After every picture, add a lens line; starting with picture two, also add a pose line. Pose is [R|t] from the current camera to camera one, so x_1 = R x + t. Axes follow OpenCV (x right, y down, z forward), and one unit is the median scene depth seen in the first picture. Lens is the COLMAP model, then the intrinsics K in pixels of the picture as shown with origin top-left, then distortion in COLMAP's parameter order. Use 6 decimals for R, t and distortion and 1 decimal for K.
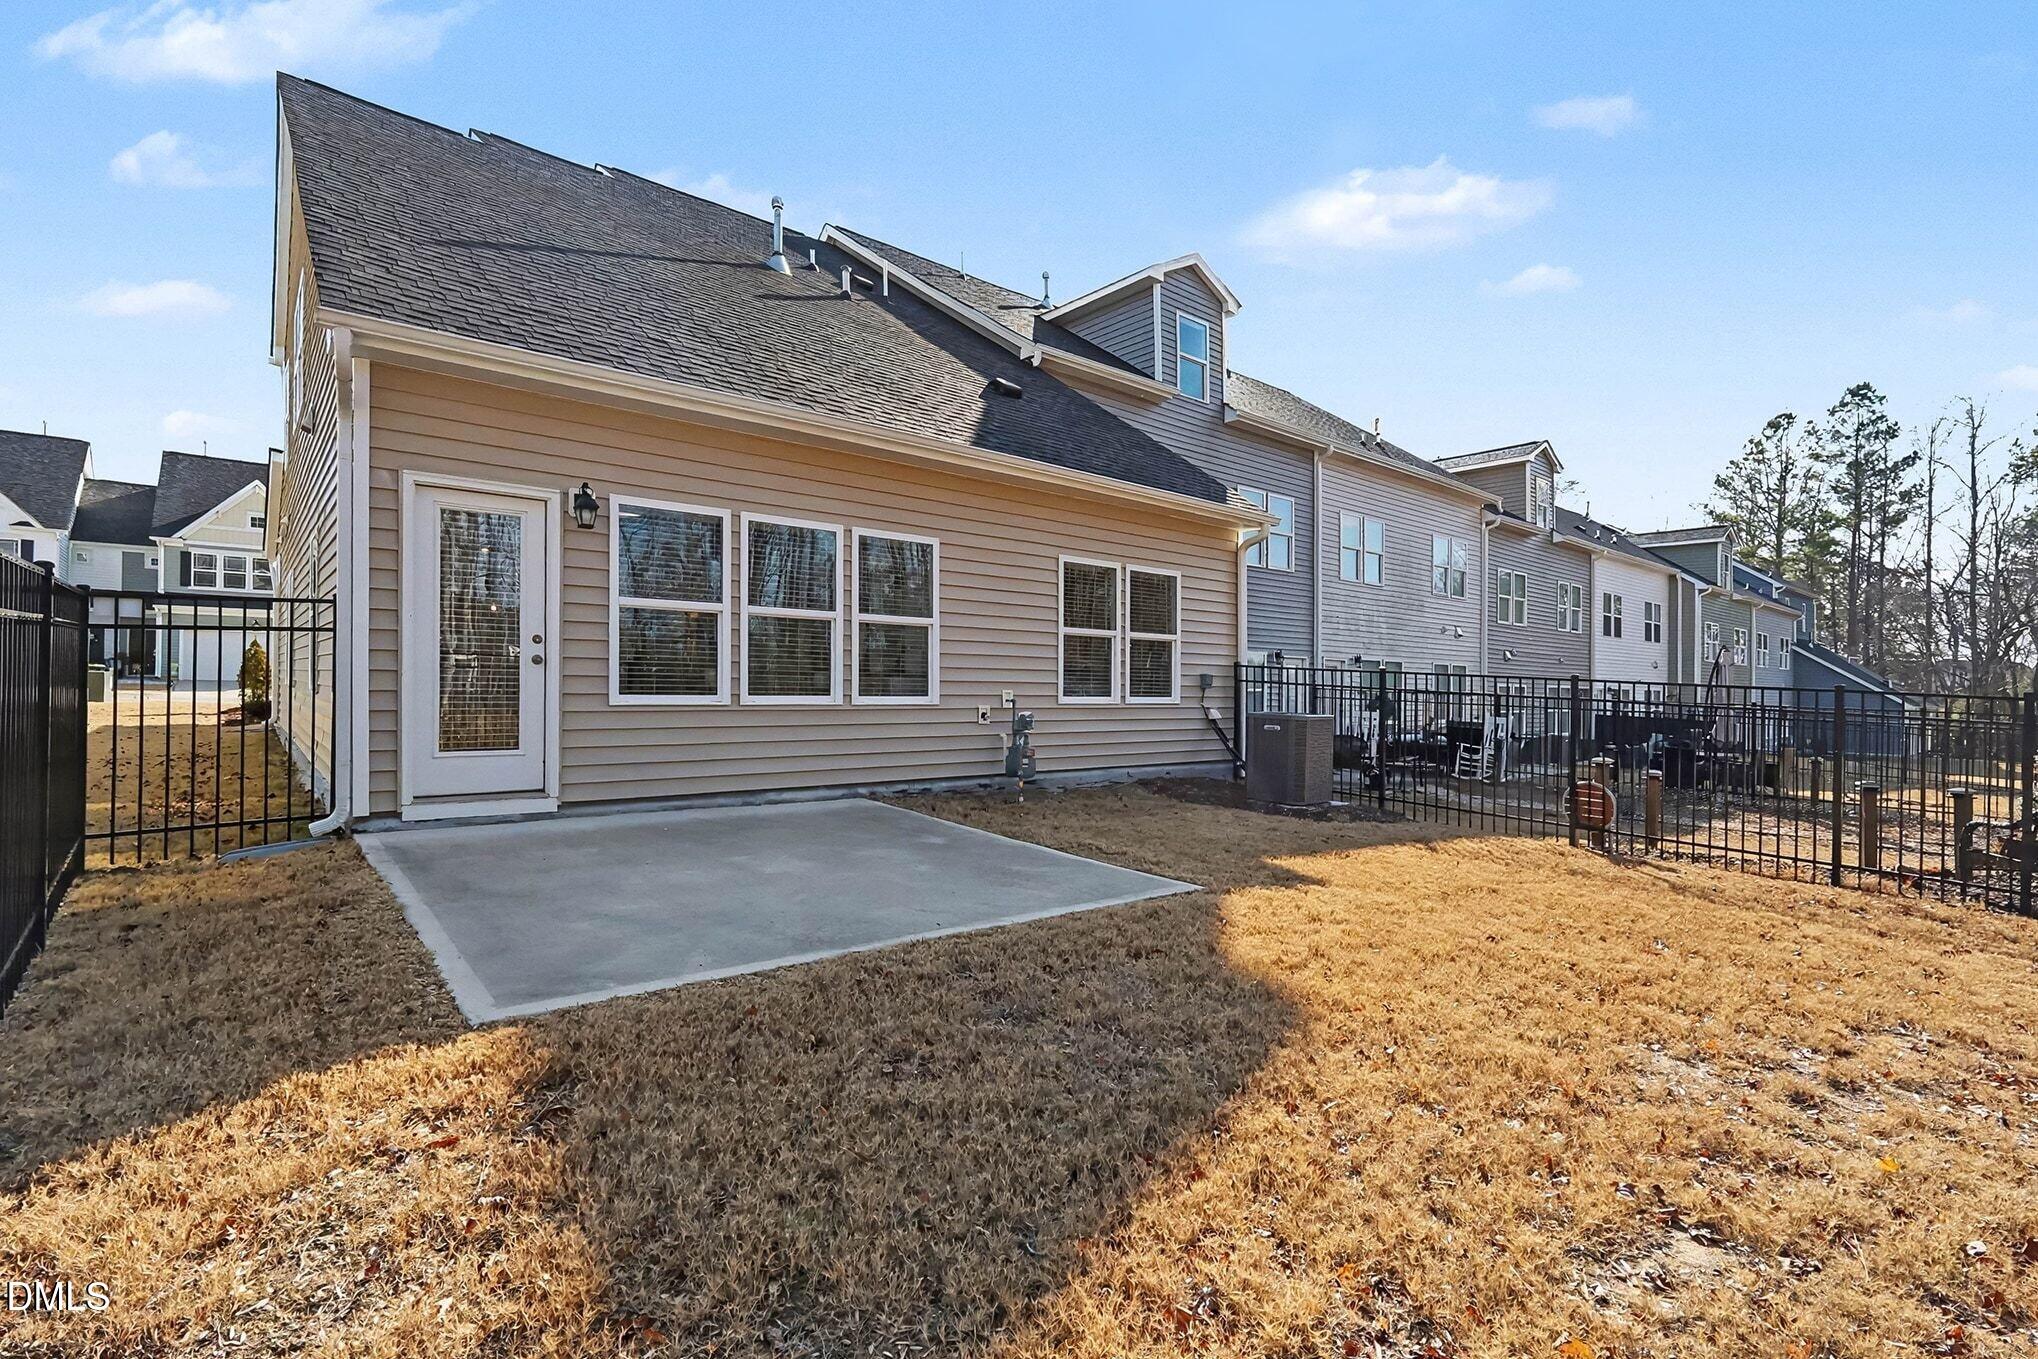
lens RADIAL K [[979.4, 0, 1023.1], [0, 979.4, 701.1], [0, 0, 1]] dist [-0.001521, 0.000036]
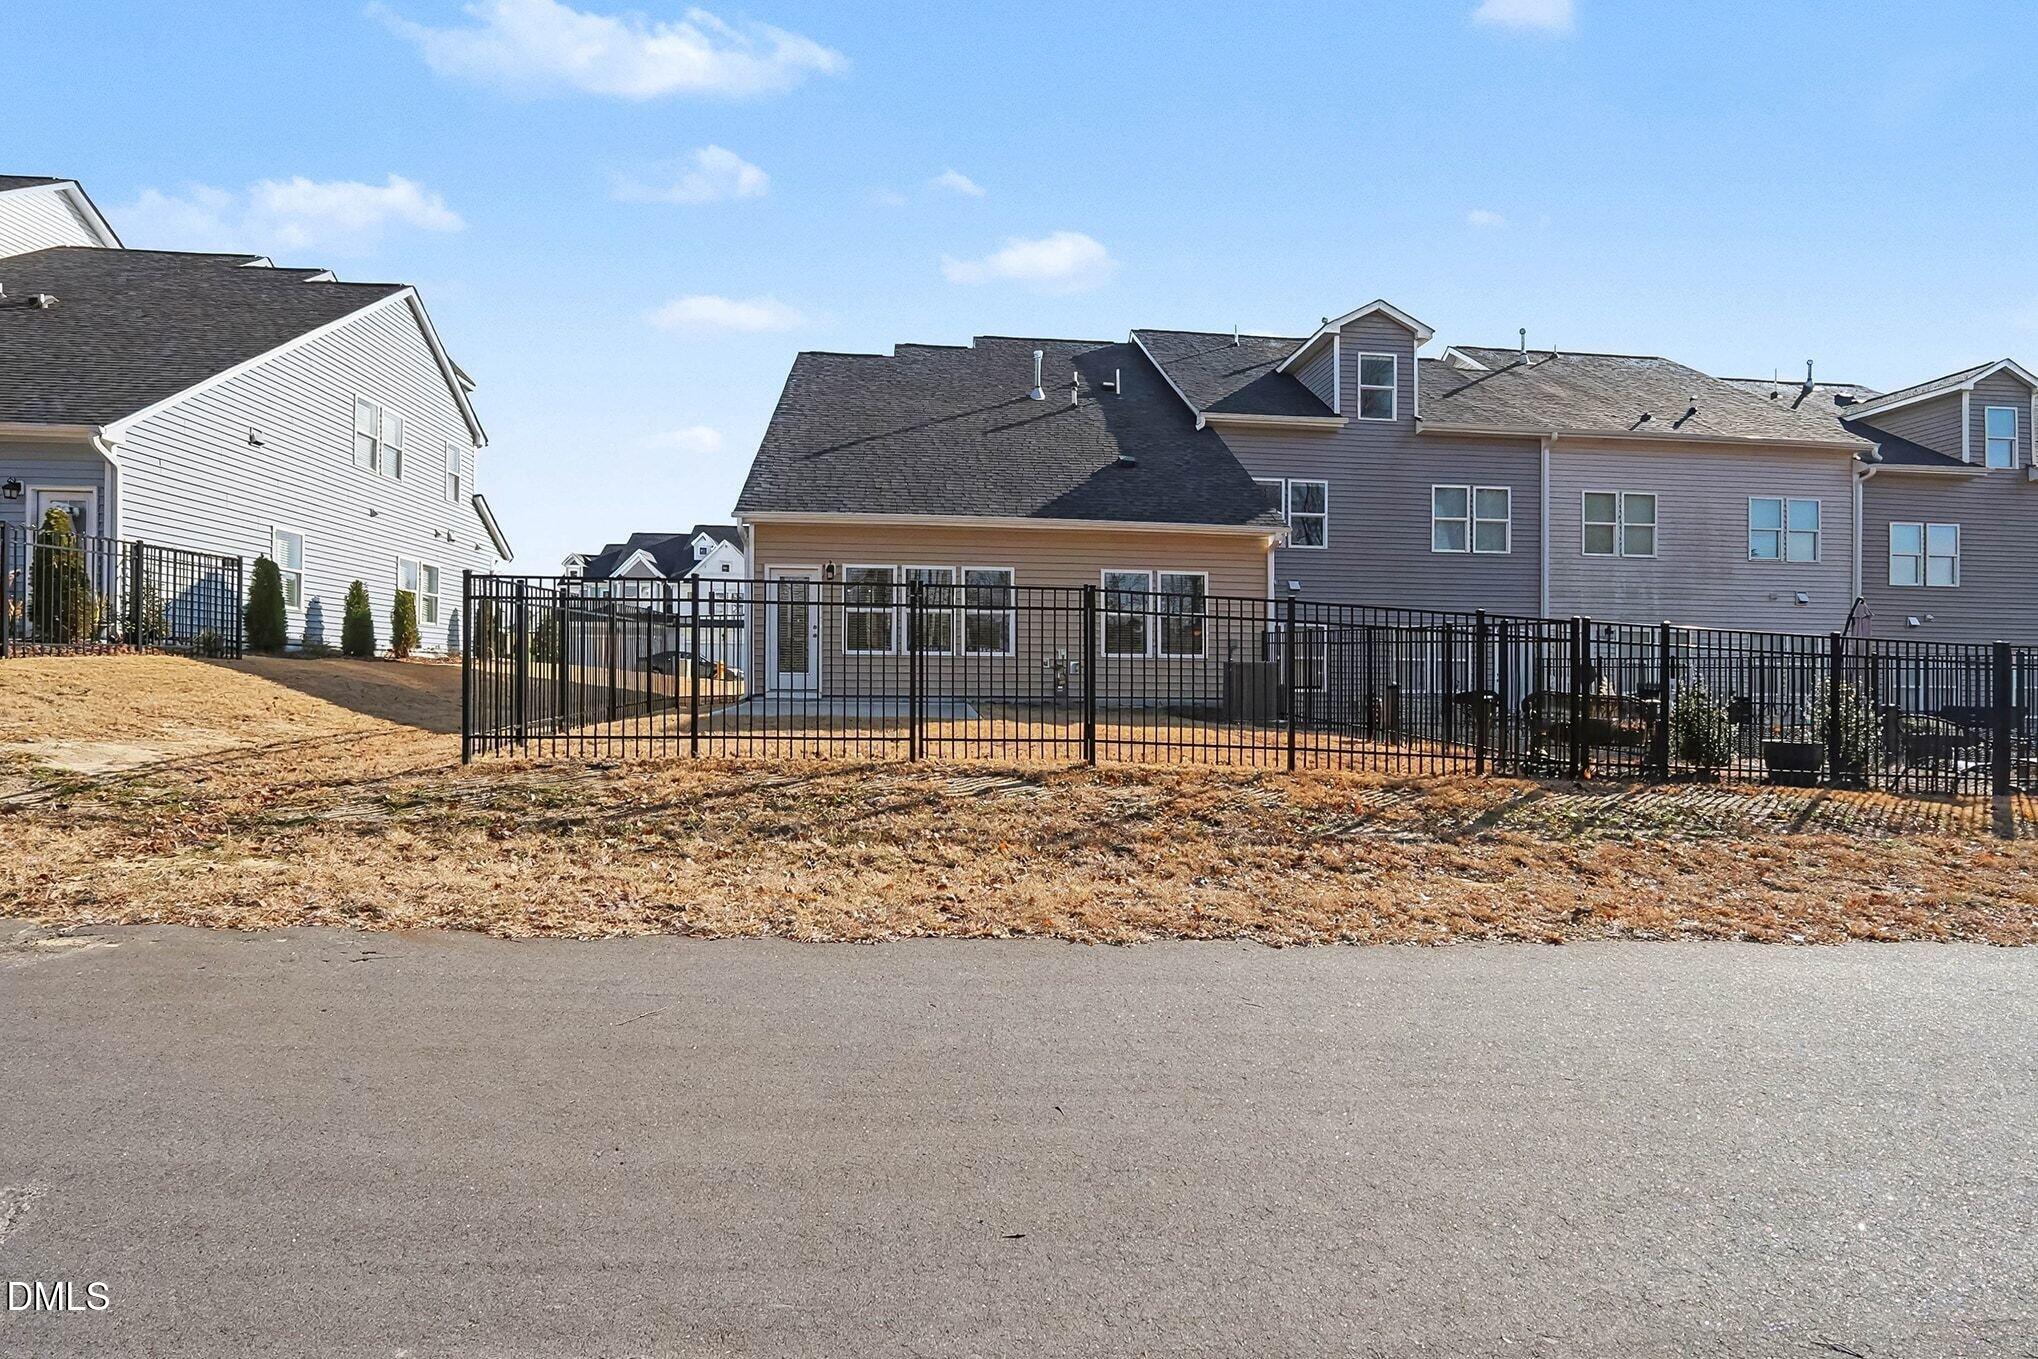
lens RADIAL K [[940.4, 0, 1019.1], [0, 940.4, 691.6], [0, 0, 1]] dist [-0.005342, 0.000363]
pose [[0.818188, 0.020171, -0.574597, 0.985845], [-0.010951, 0.999750, 0.019503, 0.035385], [0.574847, -0.009665, 0.818204, -0.480417]]
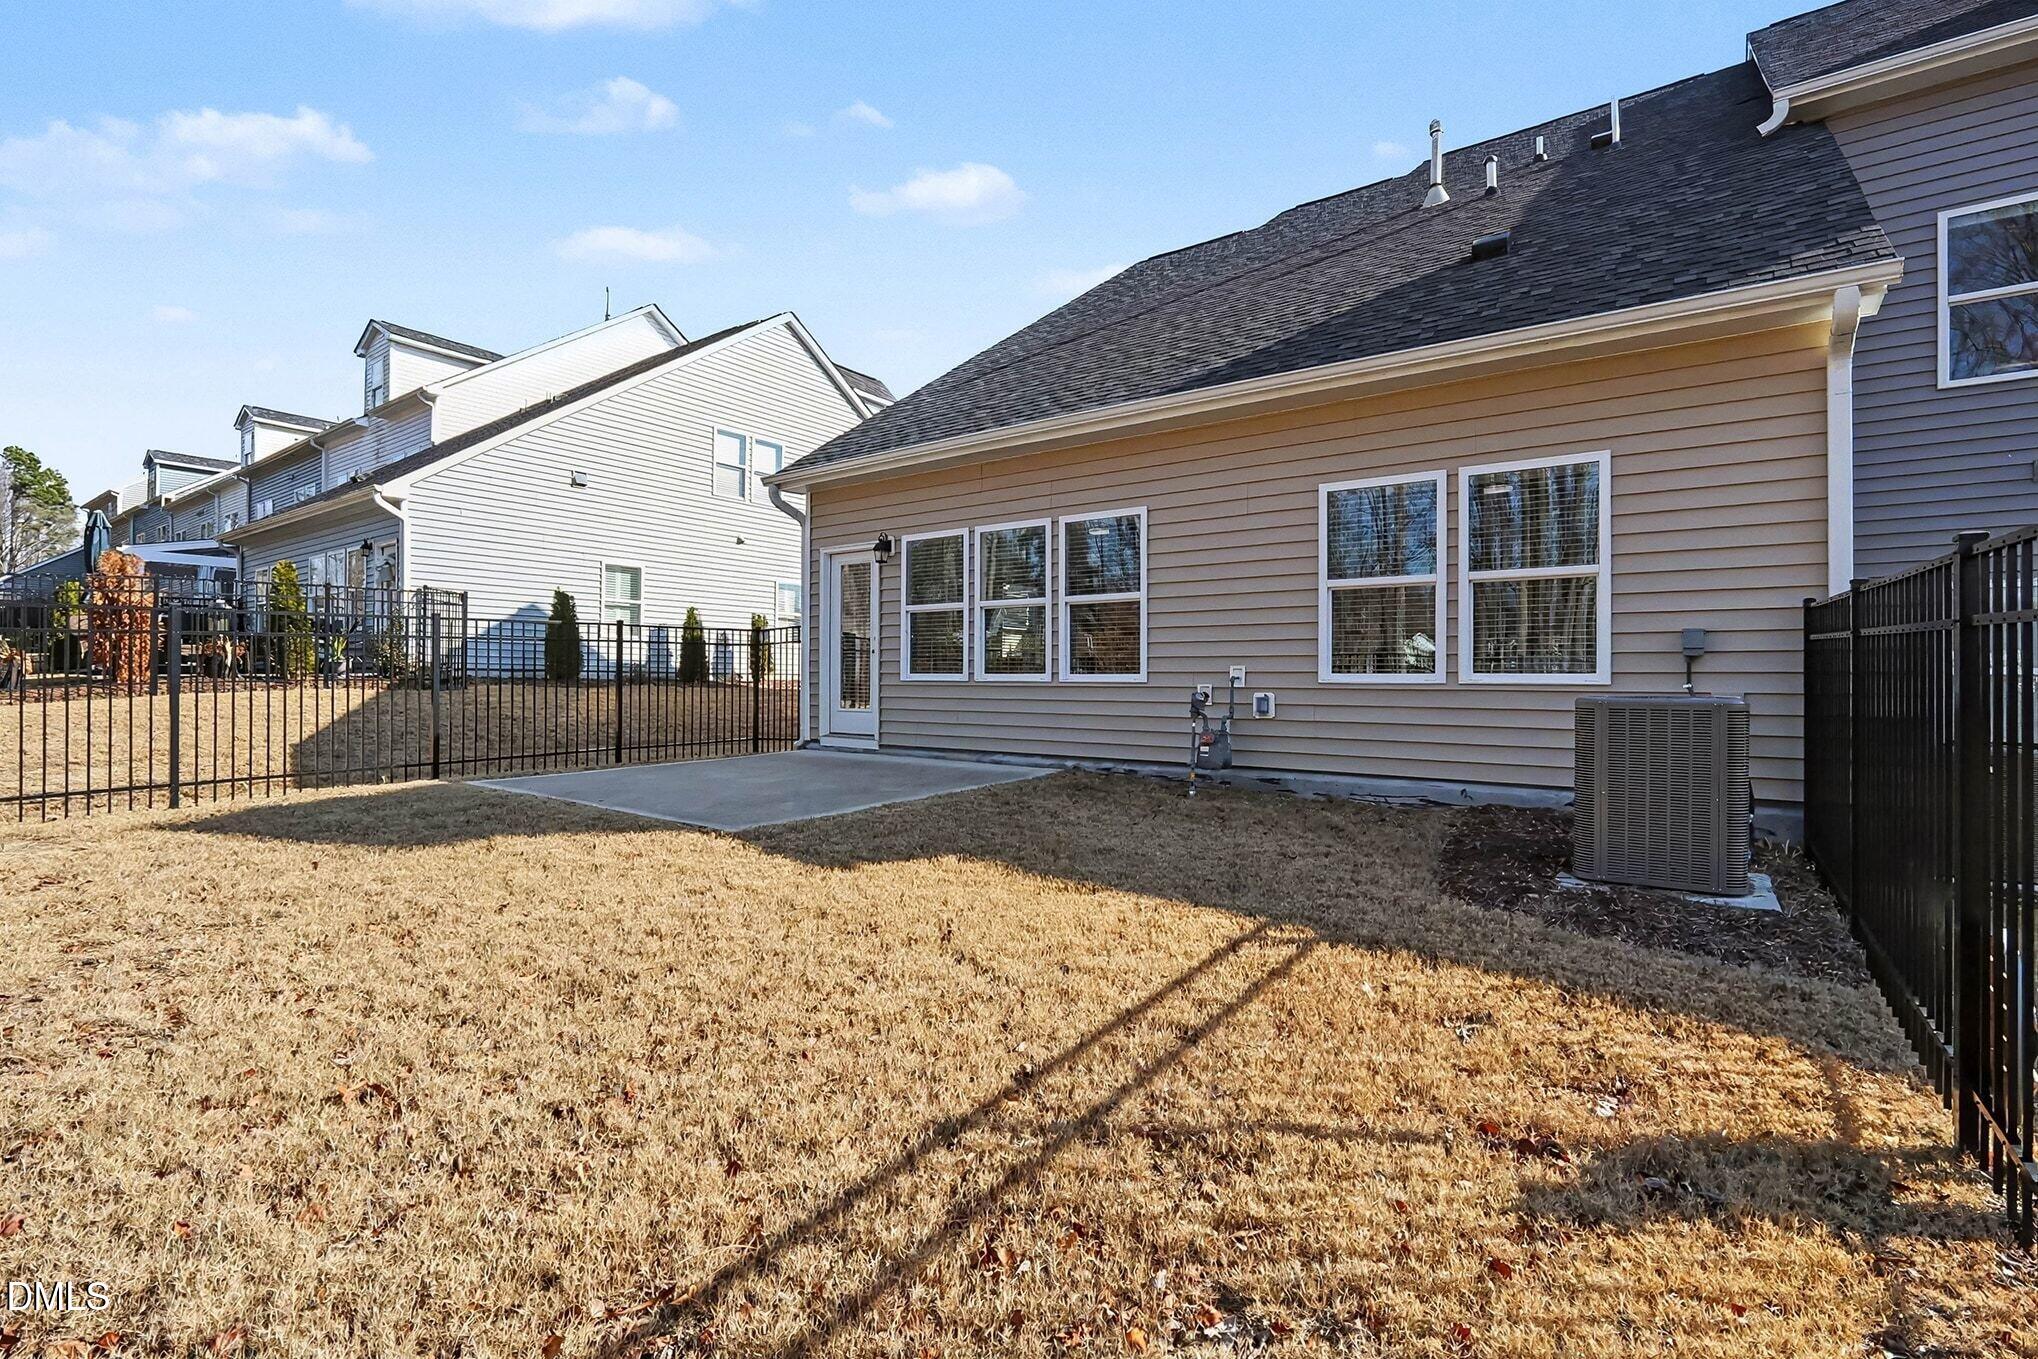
lens RADIAL K [[940.4, 0, 1019.1], [0, 940.4, 691.6], [0, 0, 1]] dist [-0.005342, 0.000363]
pose [[0.209216, 0.015117, -0.977753, 0.801821], [-0.001730, 0.999885, 0.015089, -0.001321], [0.977868, -0.001466, 0.209218, 0.714538]]
